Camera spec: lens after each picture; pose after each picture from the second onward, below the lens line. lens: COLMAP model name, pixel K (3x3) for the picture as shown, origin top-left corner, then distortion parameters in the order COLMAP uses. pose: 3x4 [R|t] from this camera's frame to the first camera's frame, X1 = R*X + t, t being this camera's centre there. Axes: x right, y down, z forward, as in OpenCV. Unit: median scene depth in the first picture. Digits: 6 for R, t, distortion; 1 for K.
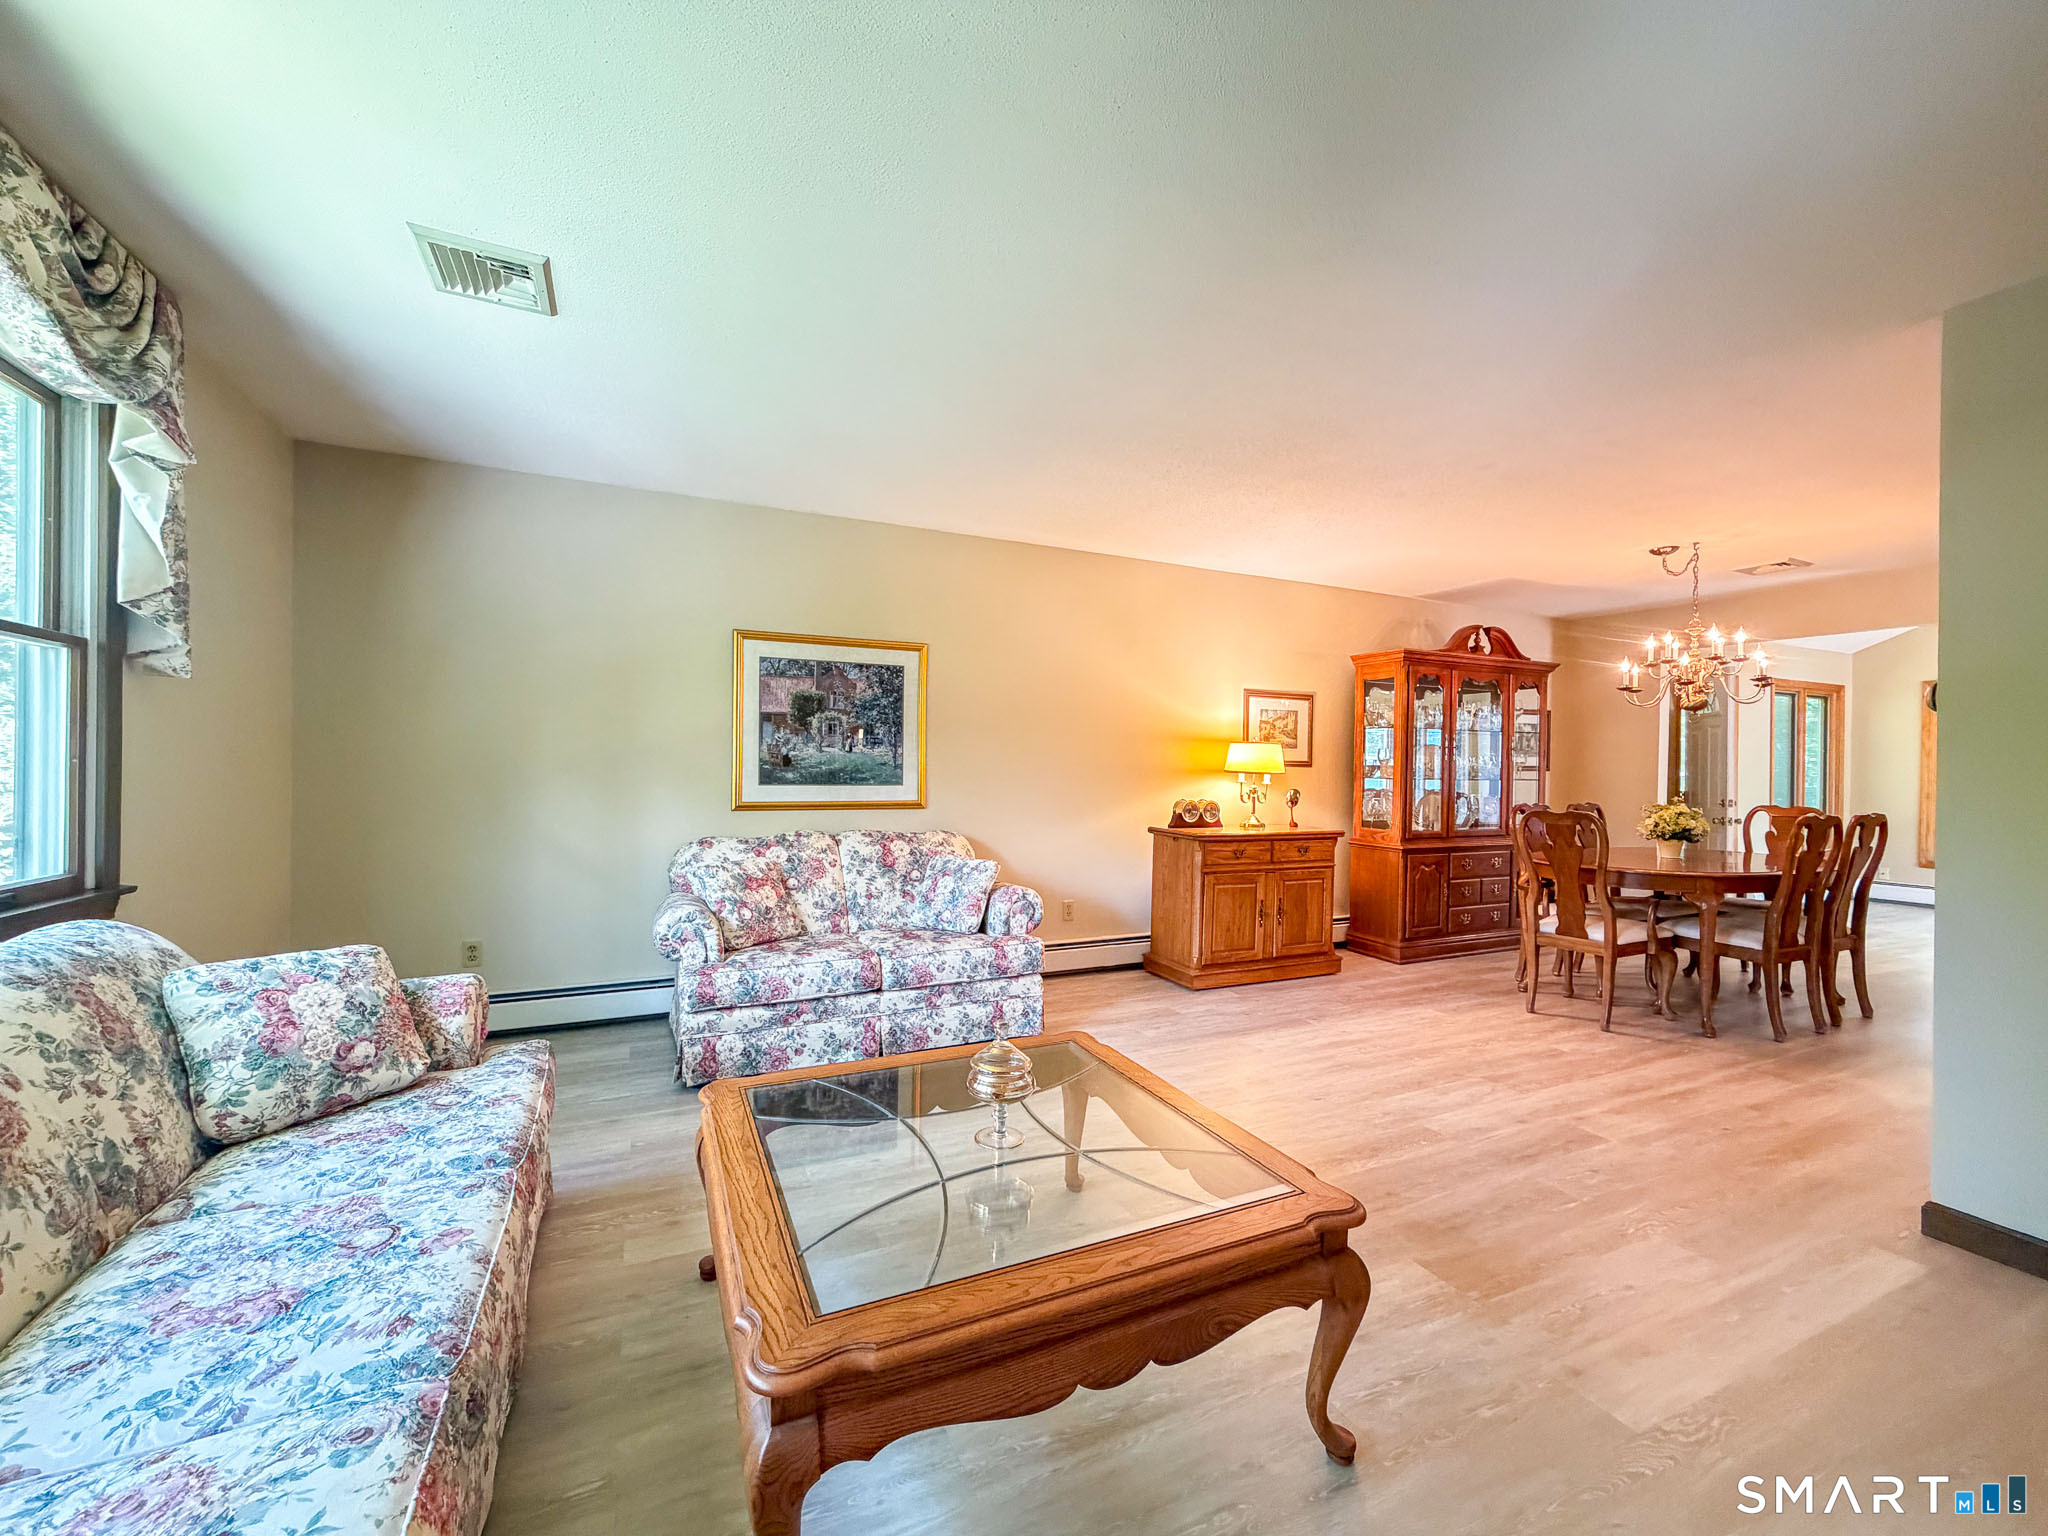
lens RADIAL K [[825.2, 0, 1019.1], [0, 825.2, 770.7], [0, 0, 1]] dist [0.000474, 0.000089]
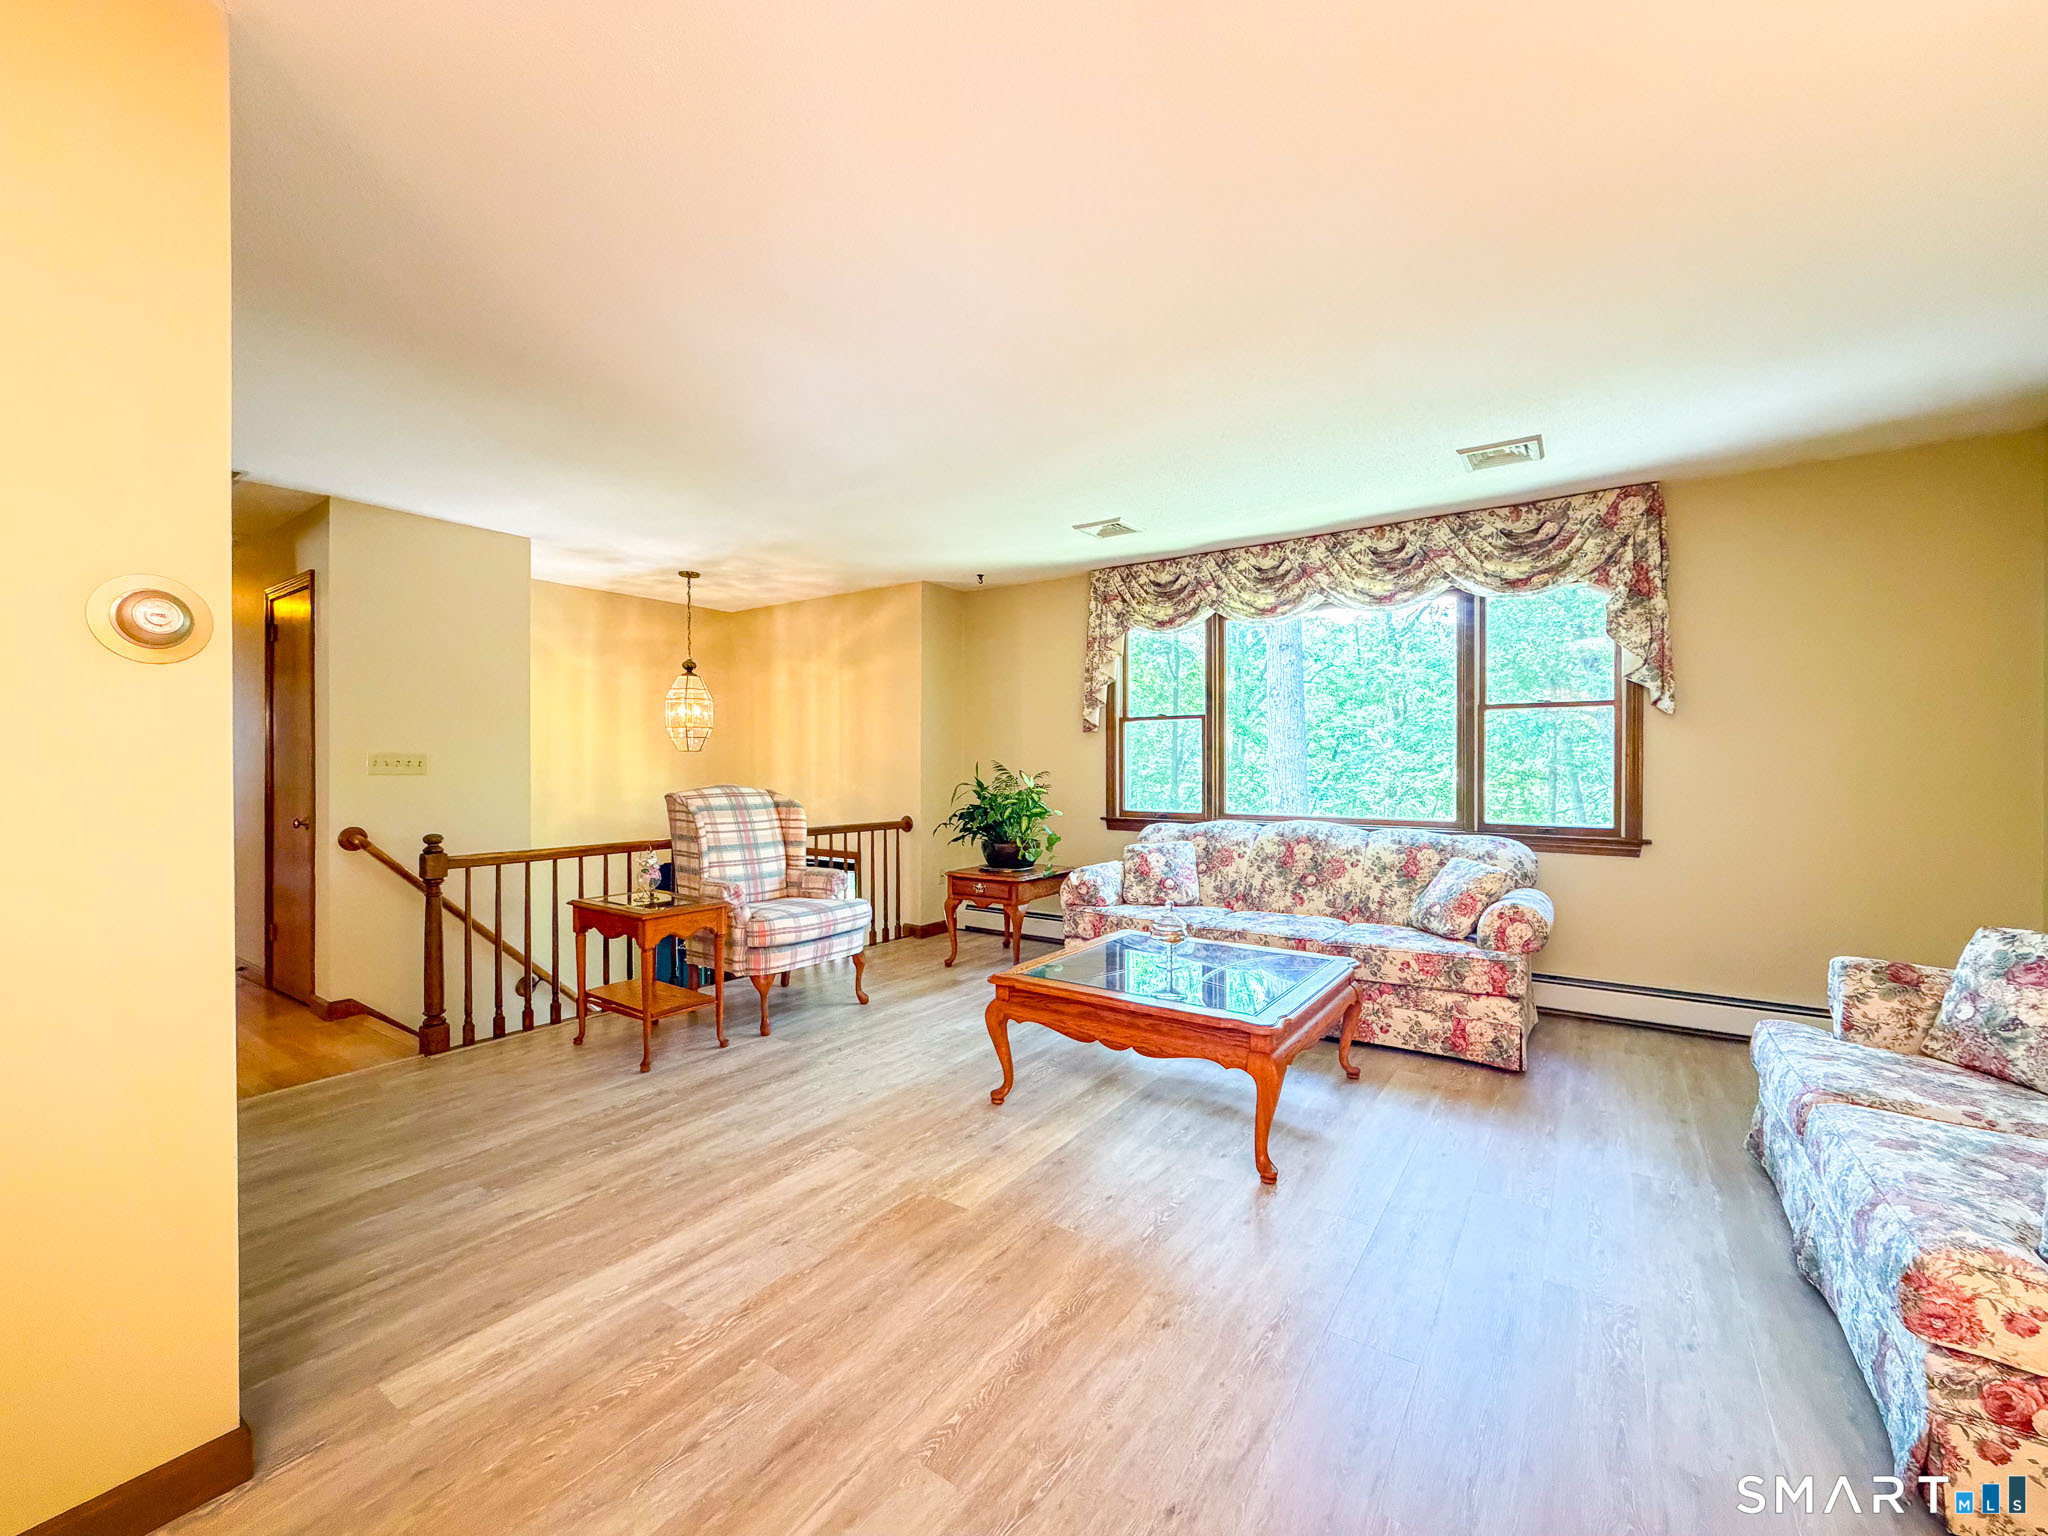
lens RADIAL K [[838.6, 0, 1021.6], [0, 838.6, 776.8], [0, 0, 1]] dist [-0.030862, 0.000037]
pose [[-0.864918, -0.016527, -0.501640, 0.511937], [-0.019374, 0.999812, 0.000465, 0.018414], [0.501538, 0.010121, -0.865076, 1.042997]]
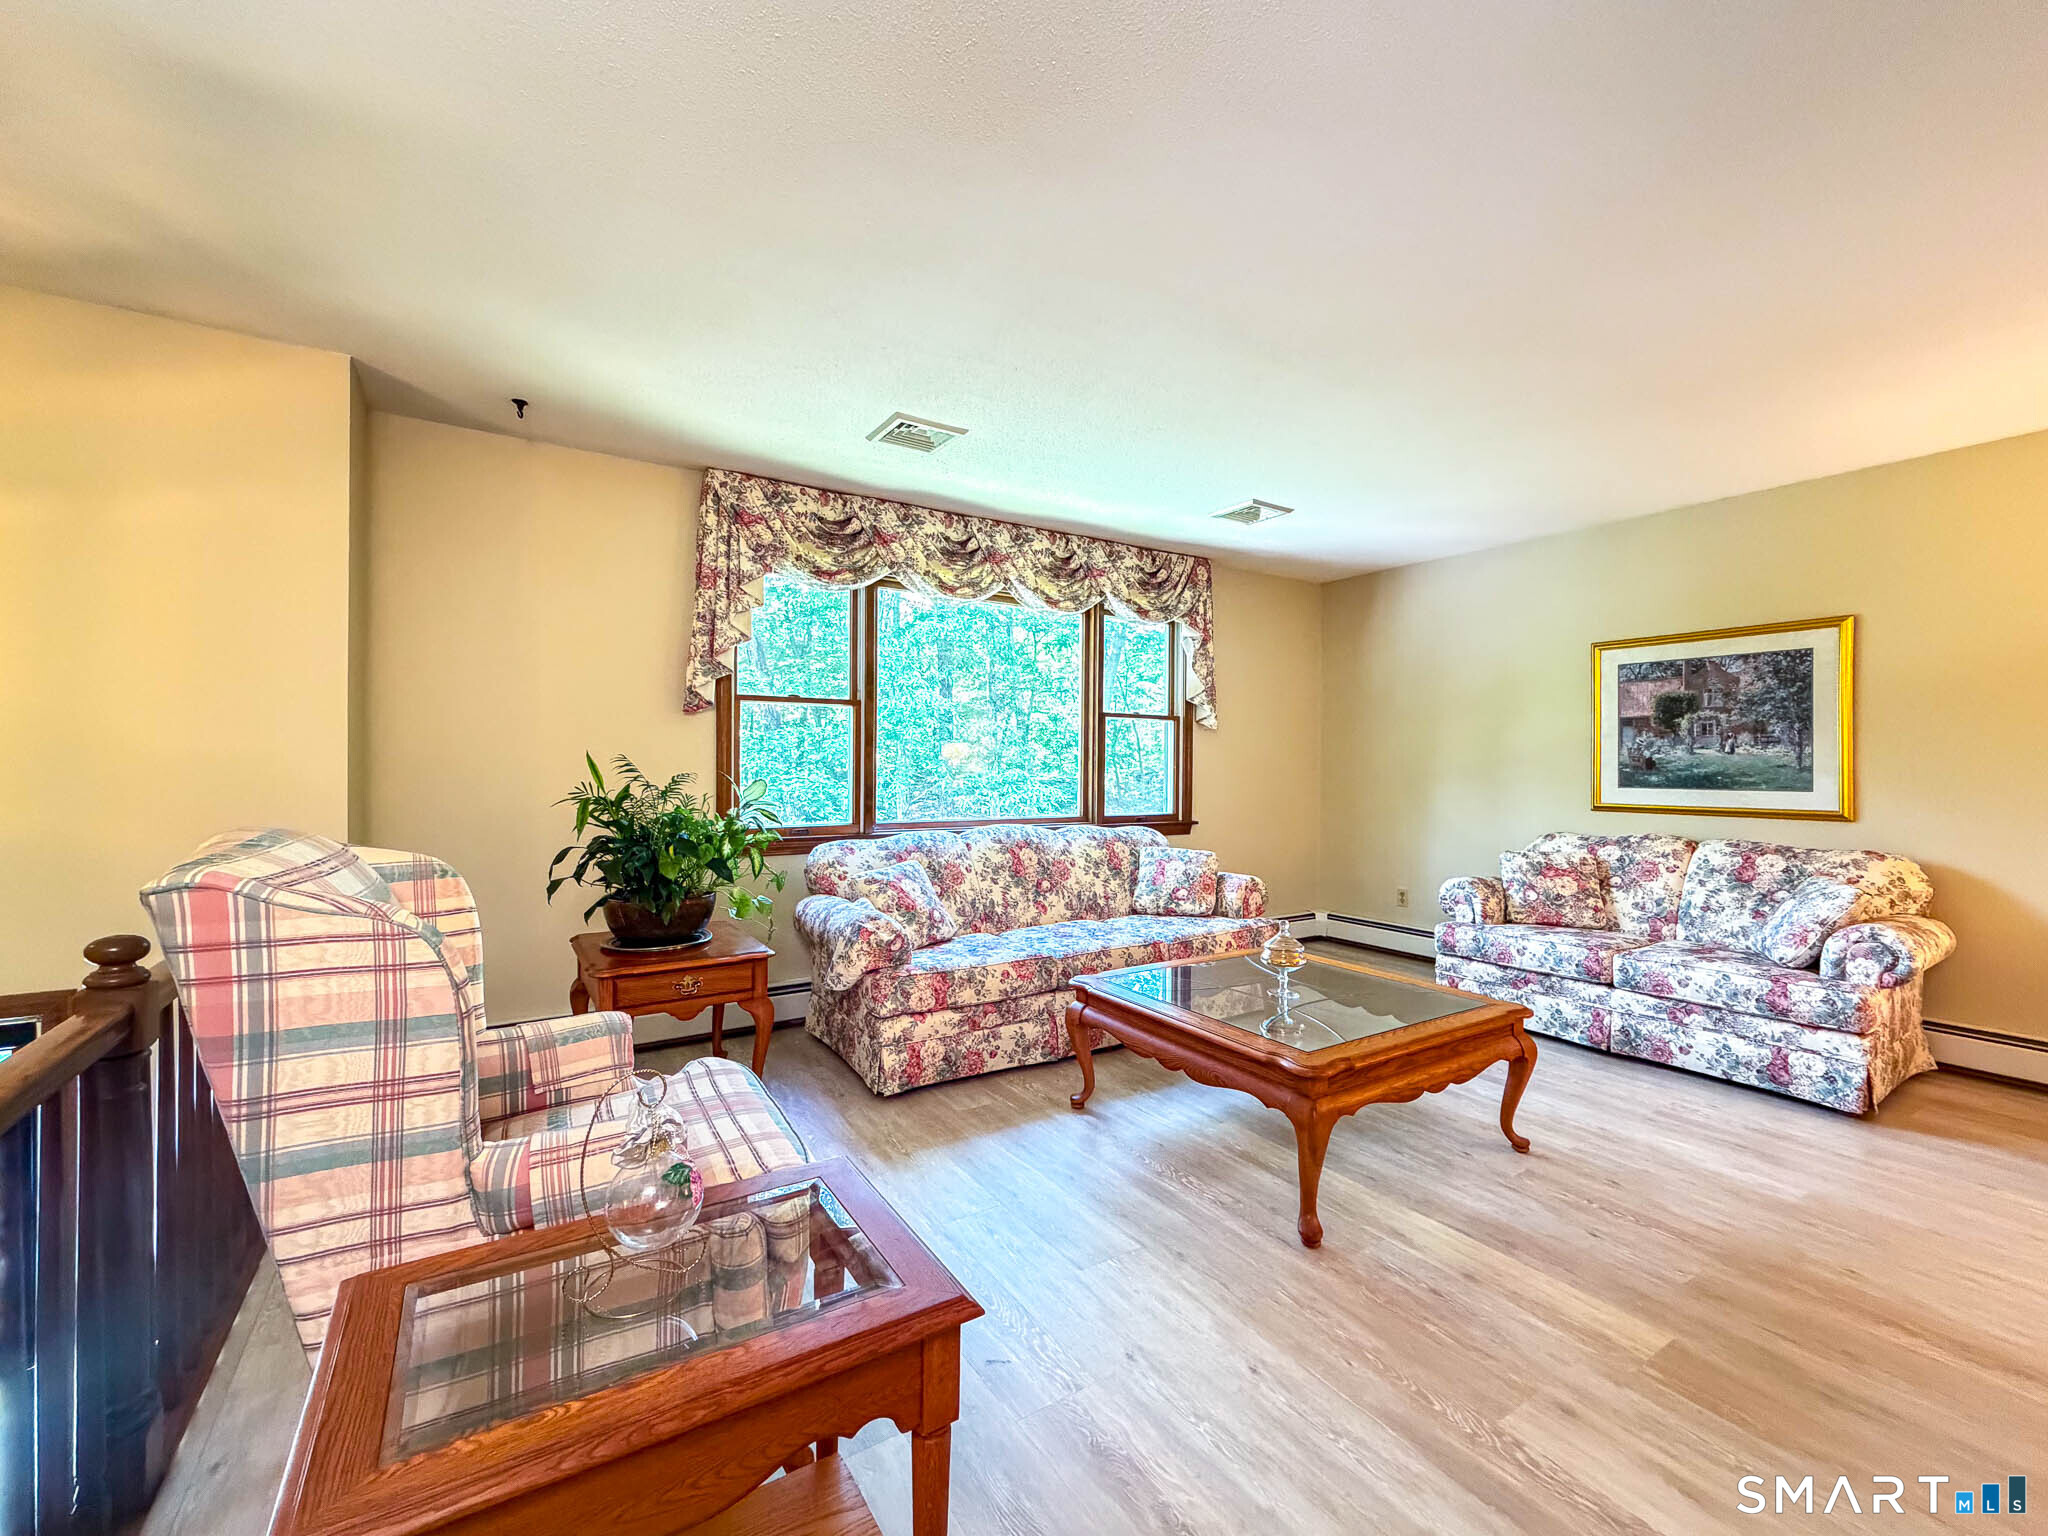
lens RADIAL K [[825.2, 0, 1019.1], [0, 825.2, 770.7], [0, 0, 1]] dist [0.000474, 0.000089]
pose [[0.136588, -0.005182, -0.990614, 0.656141], [-0.007959, 0.999948, -0.006329, 0.009380], [0.990596, 0.008748, 0.136539, 0.111307]]
